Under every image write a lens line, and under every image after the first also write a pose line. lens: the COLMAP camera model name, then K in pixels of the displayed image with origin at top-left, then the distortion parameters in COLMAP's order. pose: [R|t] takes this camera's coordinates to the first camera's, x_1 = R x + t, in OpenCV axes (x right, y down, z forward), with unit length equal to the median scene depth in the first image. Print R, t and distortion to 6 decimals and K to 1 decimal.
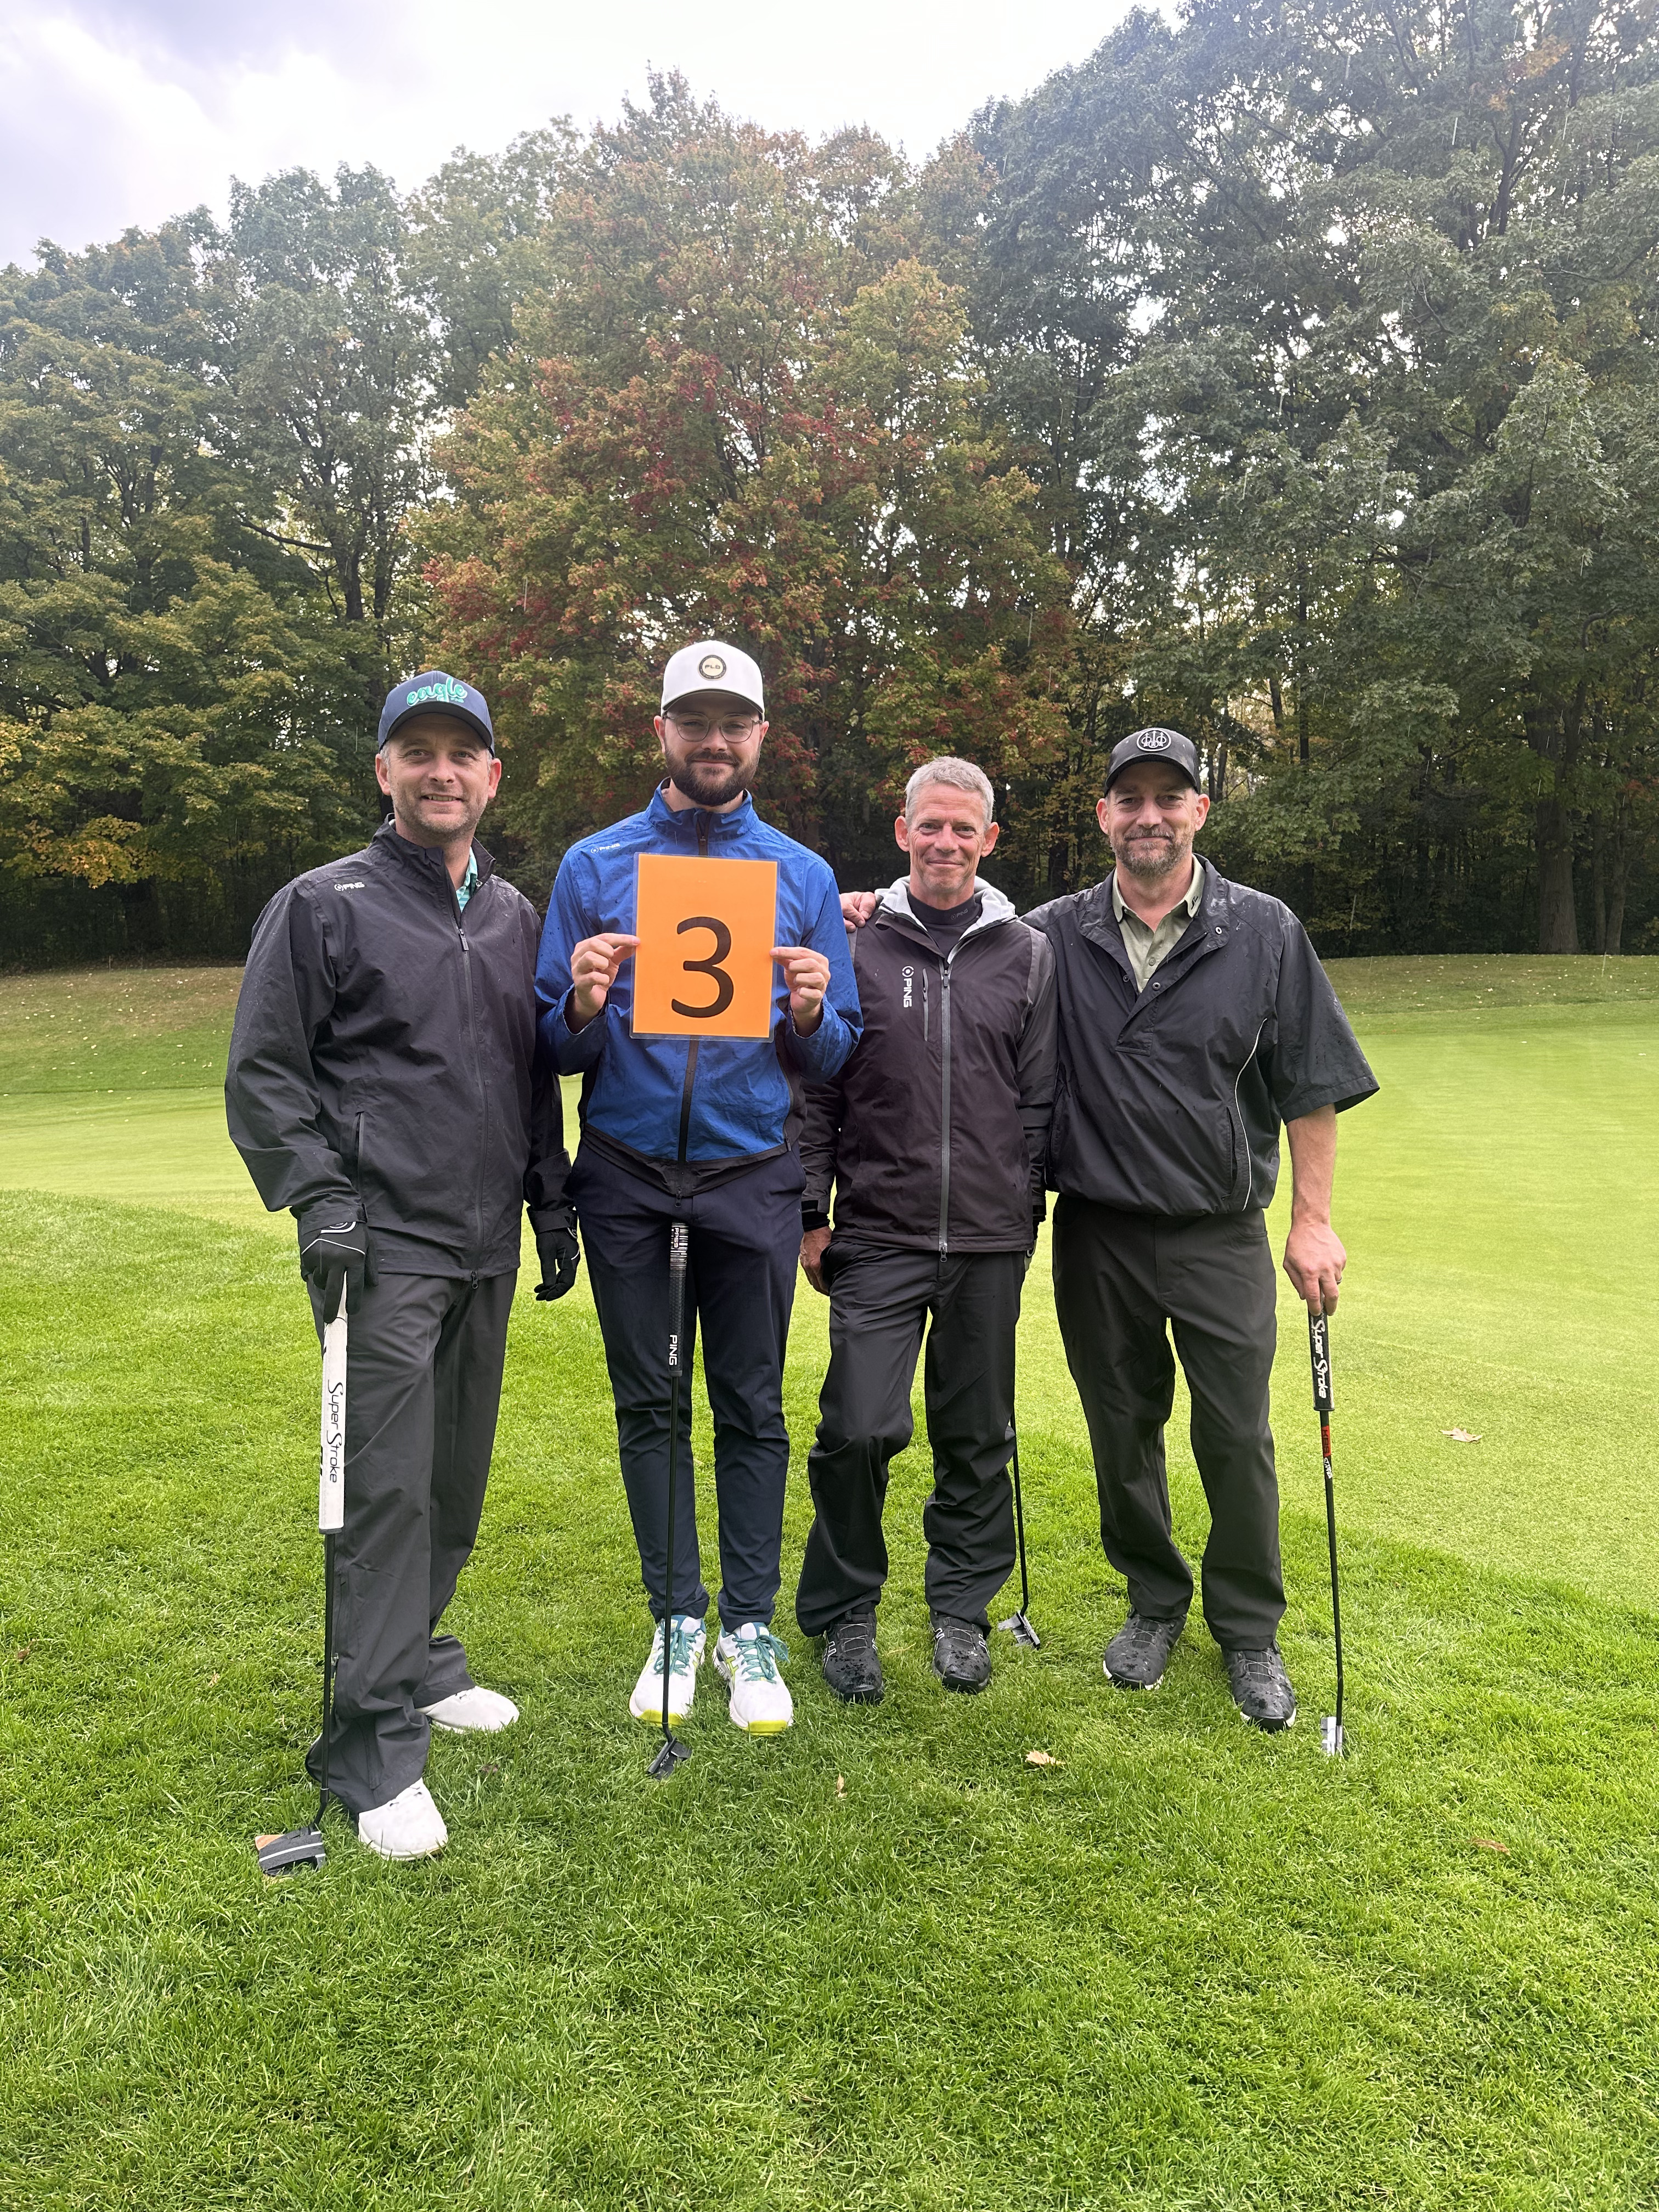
lens RADIAL K [[1586.9, 0, 816.3], [0, 1586.9, 1107.1], [0, 0, 1]] dist [0.015364, -0.029164]
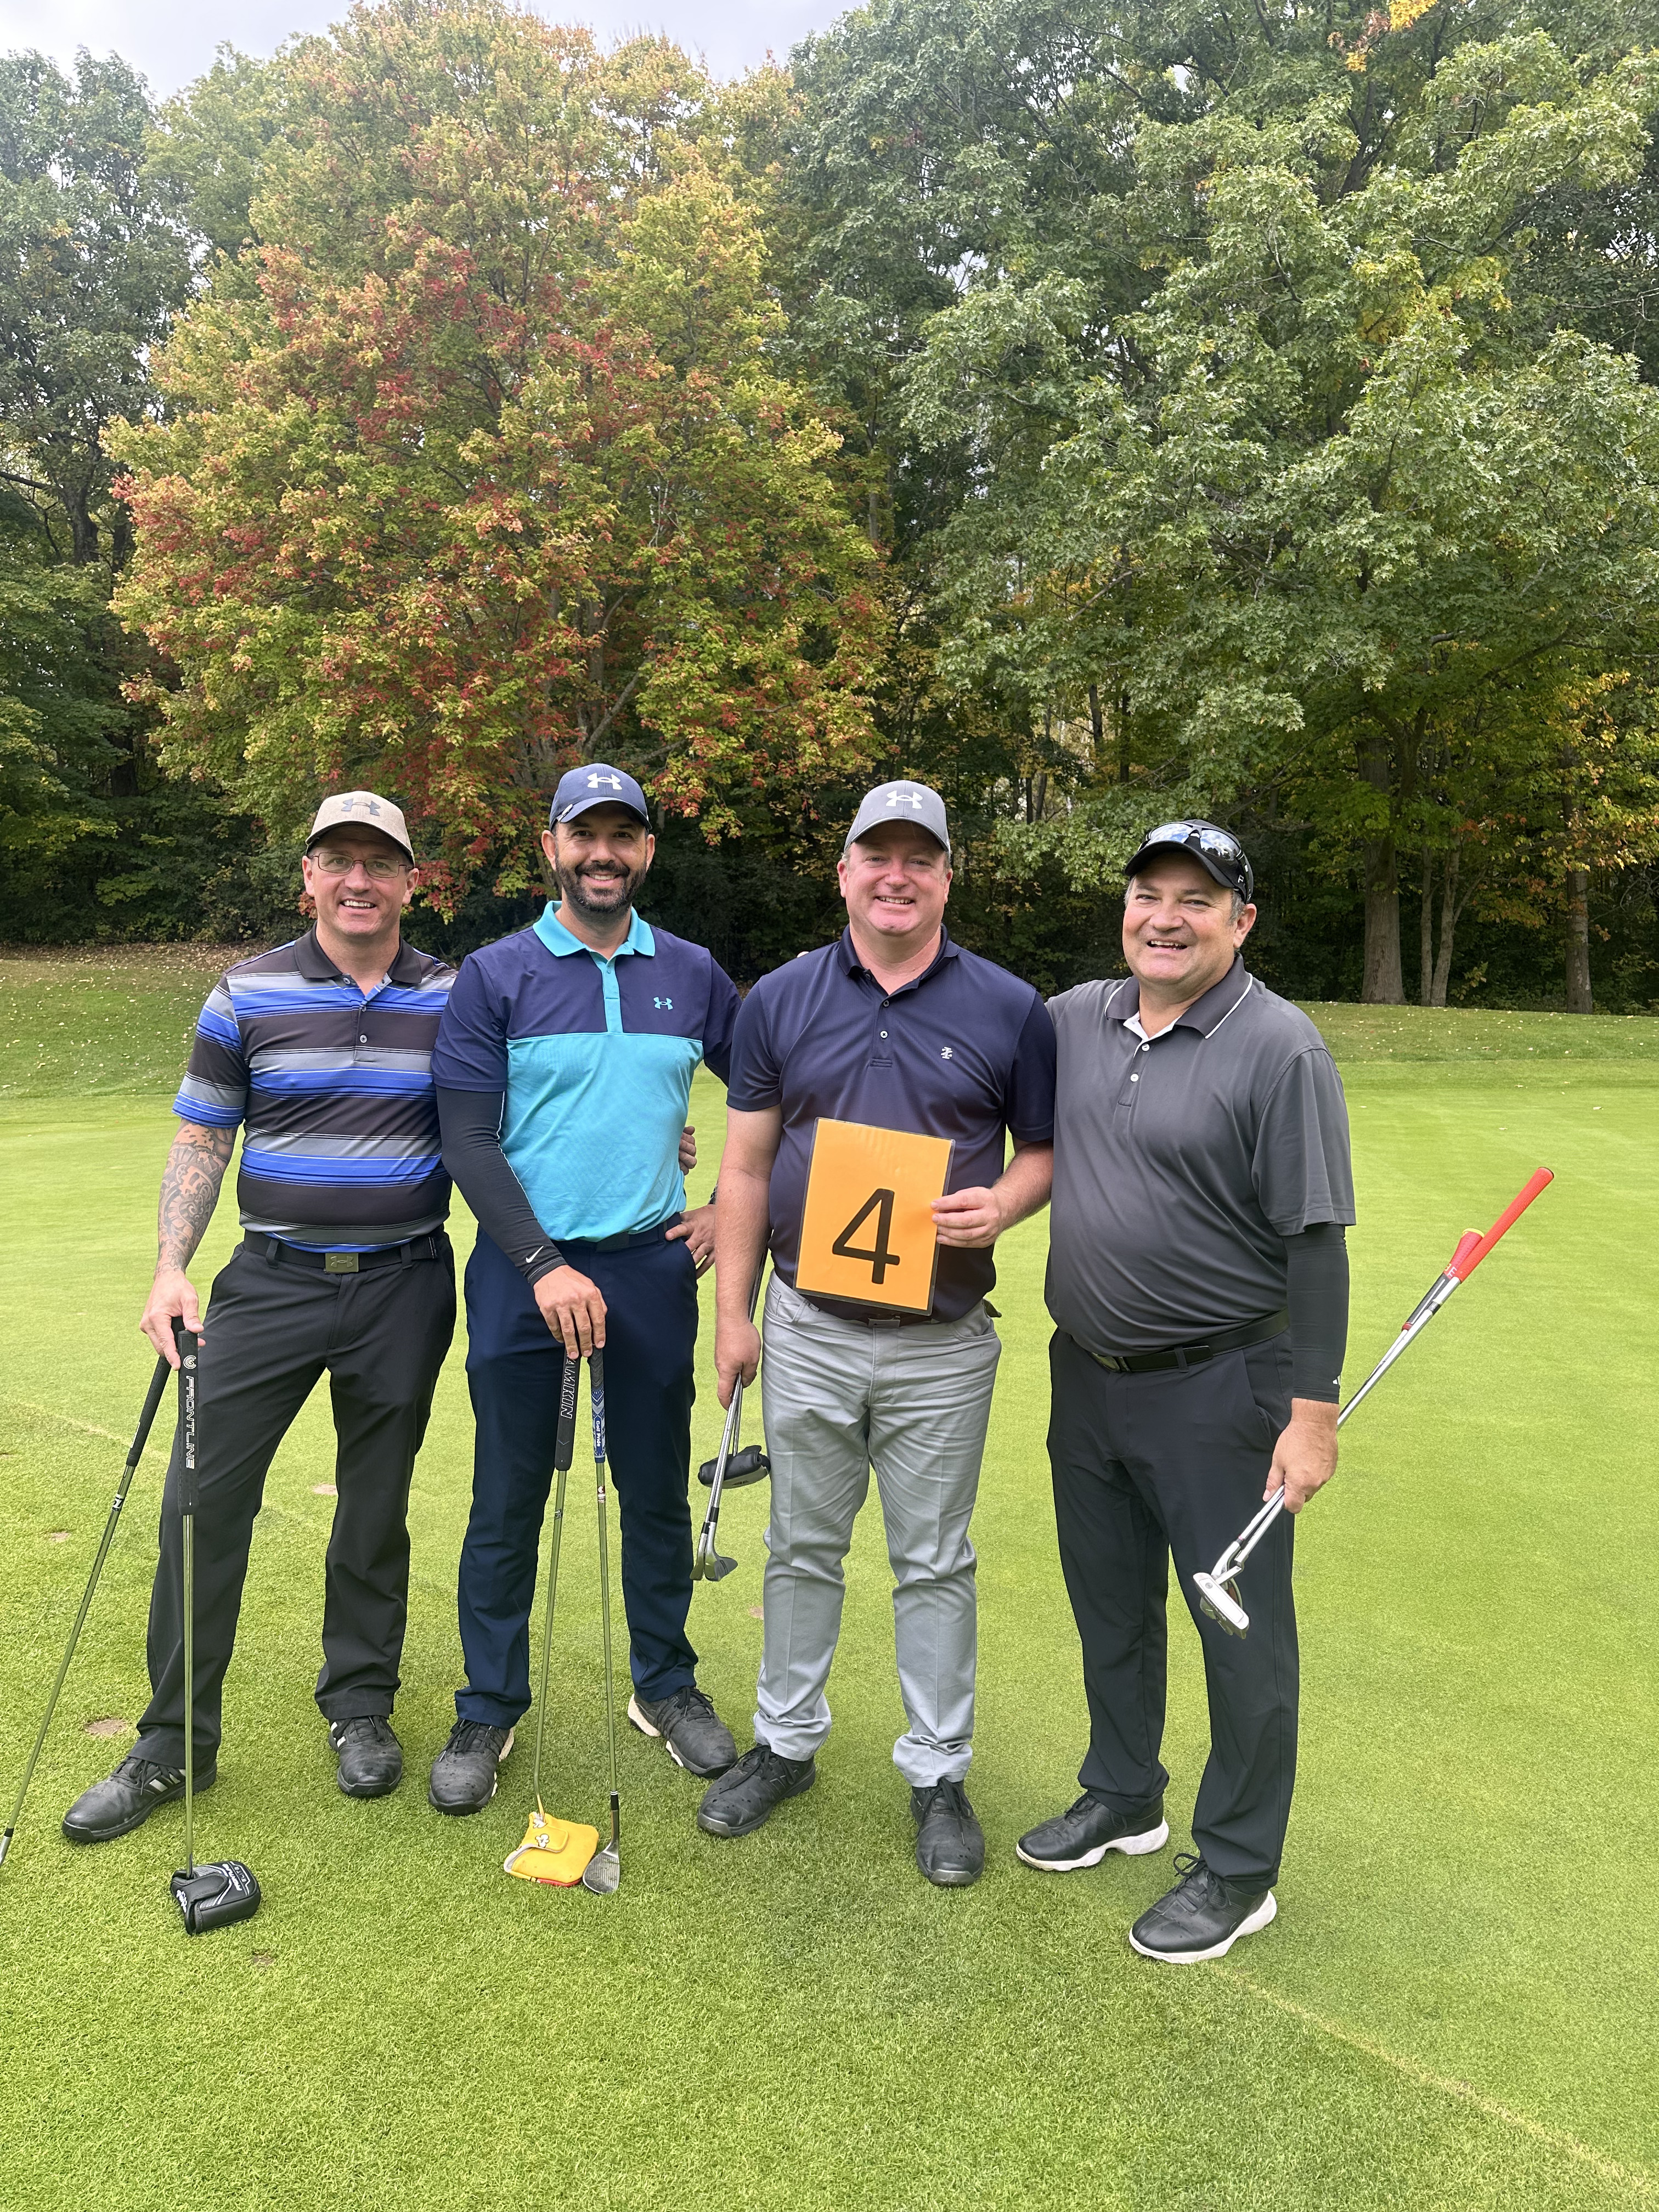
lens RADIAL K [[1586.9, 0, 829.1], [0, 1586.9, 1121.3], [0, 0, 1]] dist [0.015364, -0.029164]
pose [[0.992001, 0.030548, 0.122476, 0.031029], [-0.030002, 0.999530, -0.006303, -0.011436], [-0.122611, 0.002578, 0.992452, 0.114799]]
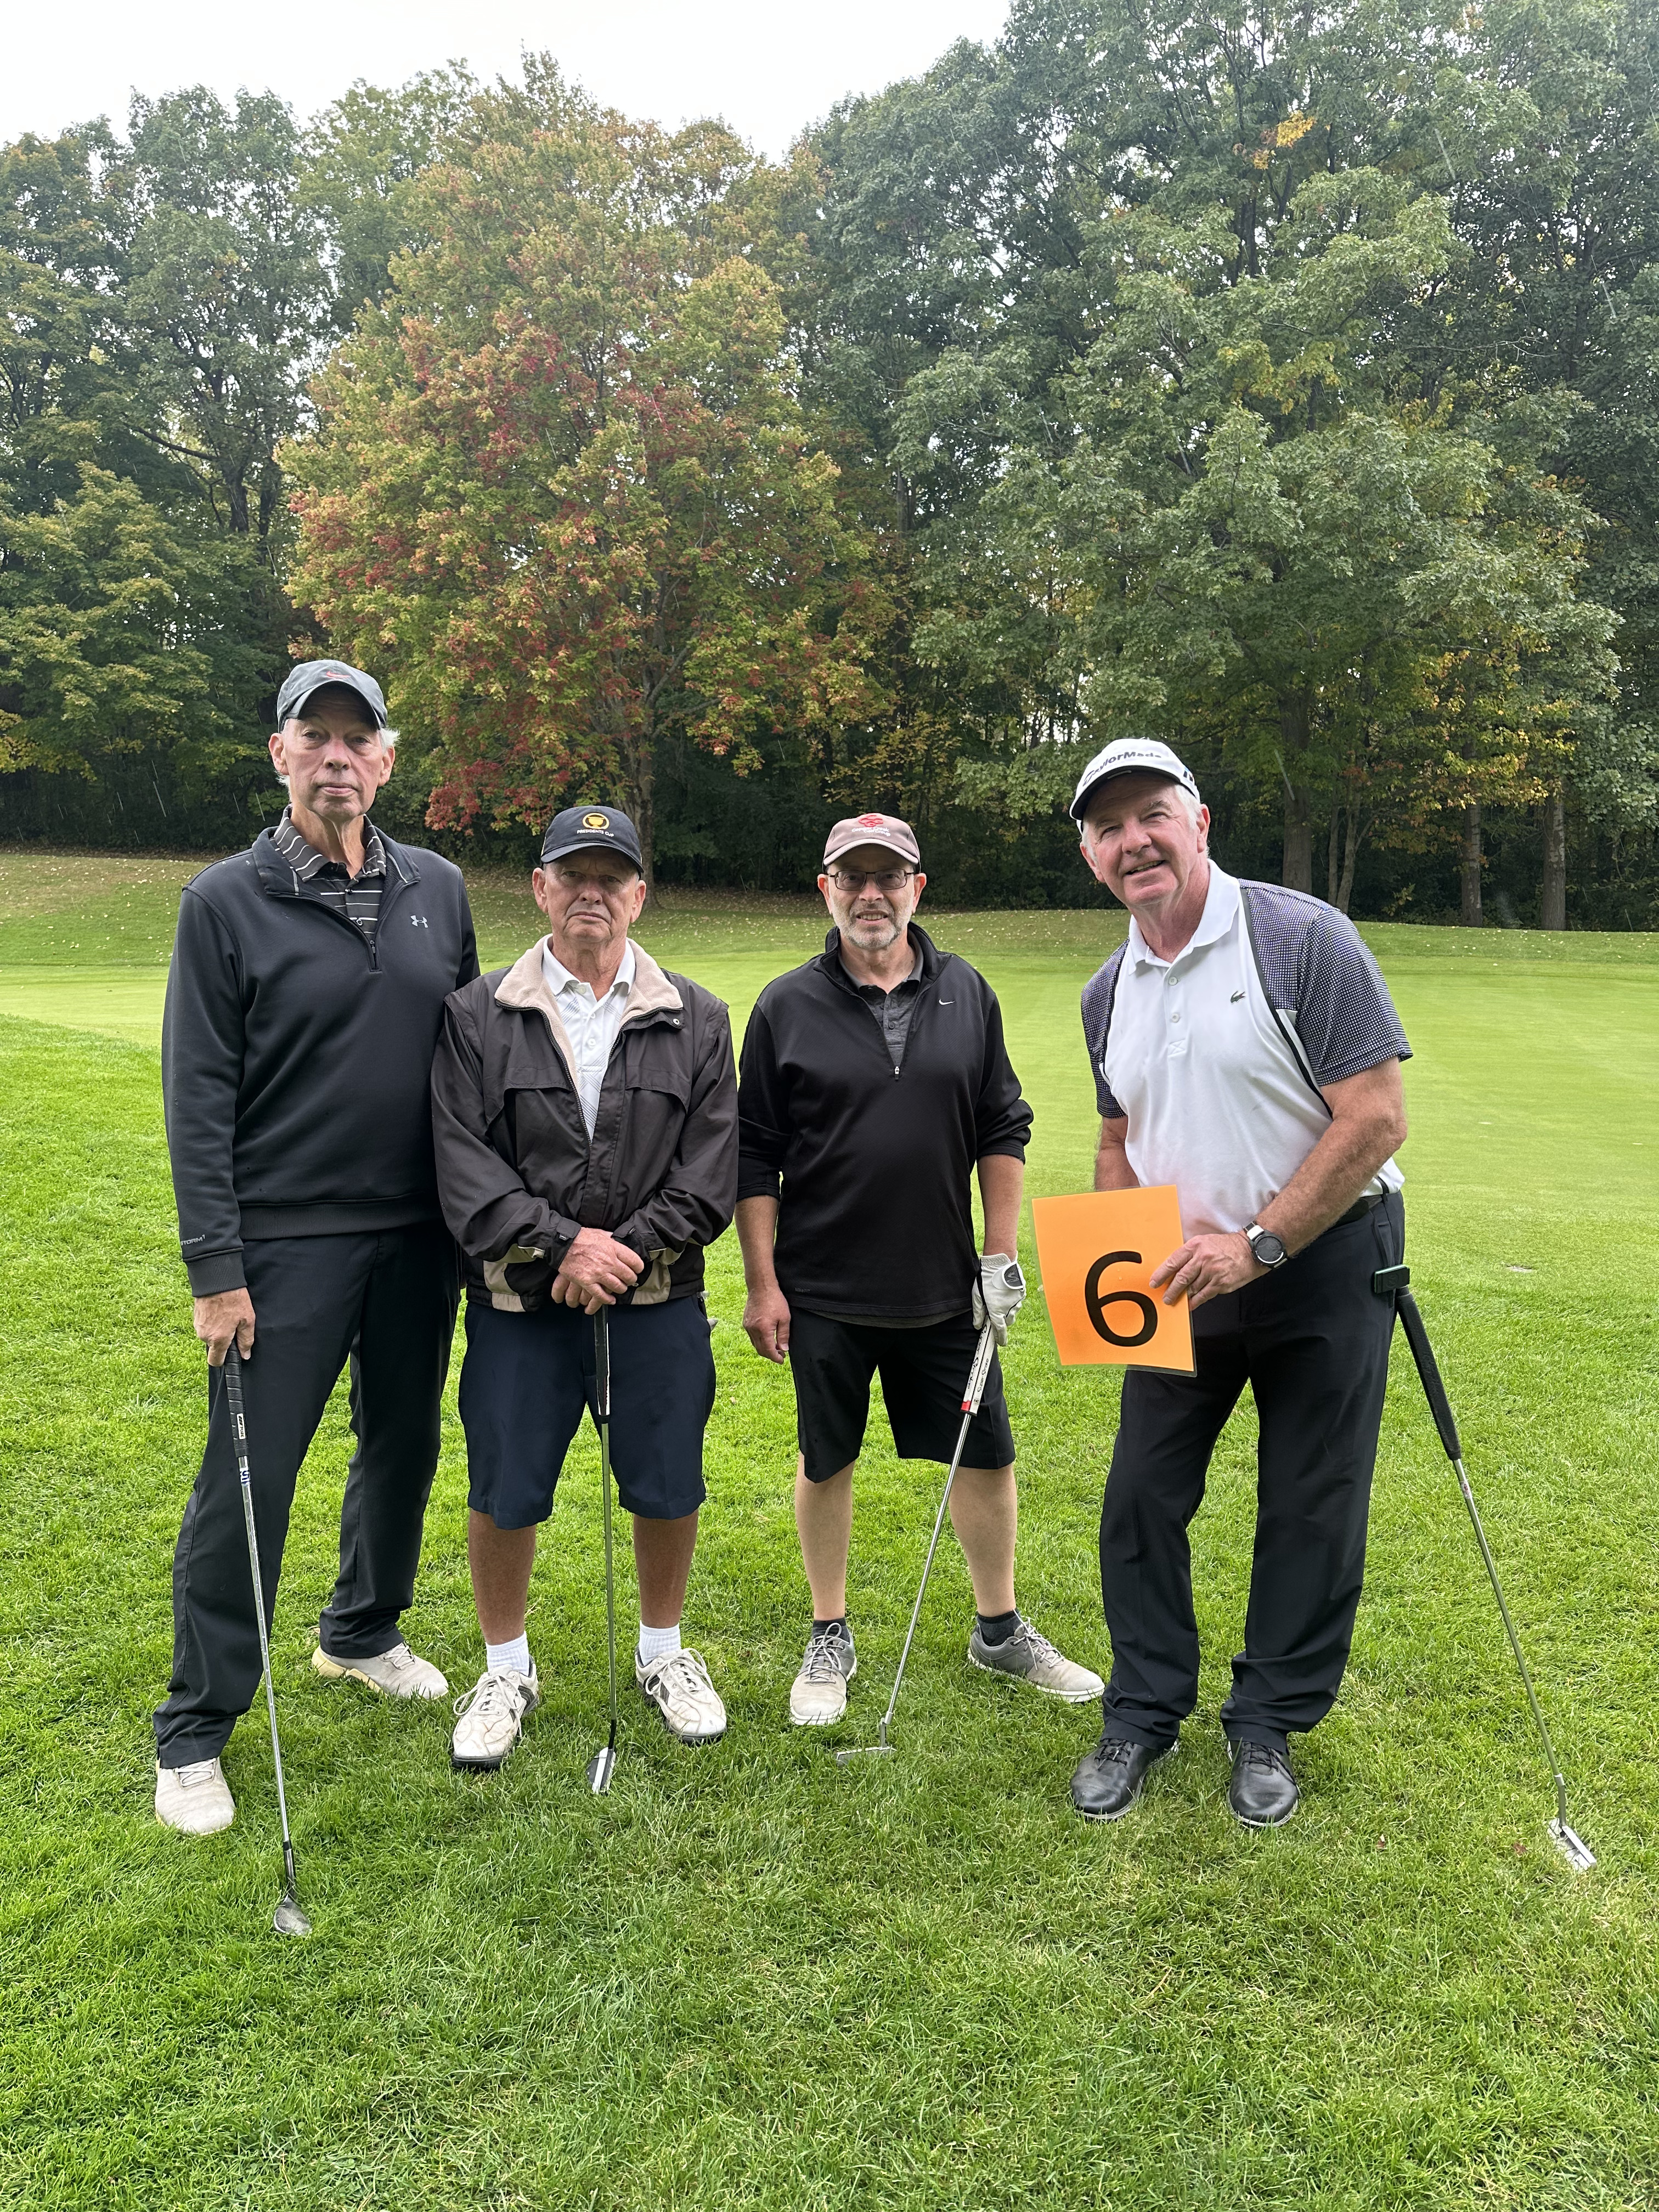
lens RADIAL K [[1586.9, 0, 824.7], [0, 1586.9, 1115.0], [0, 0, 1]] dist [0.015364, -0.029164]
pose [[0.996457, 0.049485, 0.068012, 0.060784], [-0.052622, 0.997594, 0.045137, 0.013020], [-0.065615, -0.048556, 0.996663, -0.124286]]
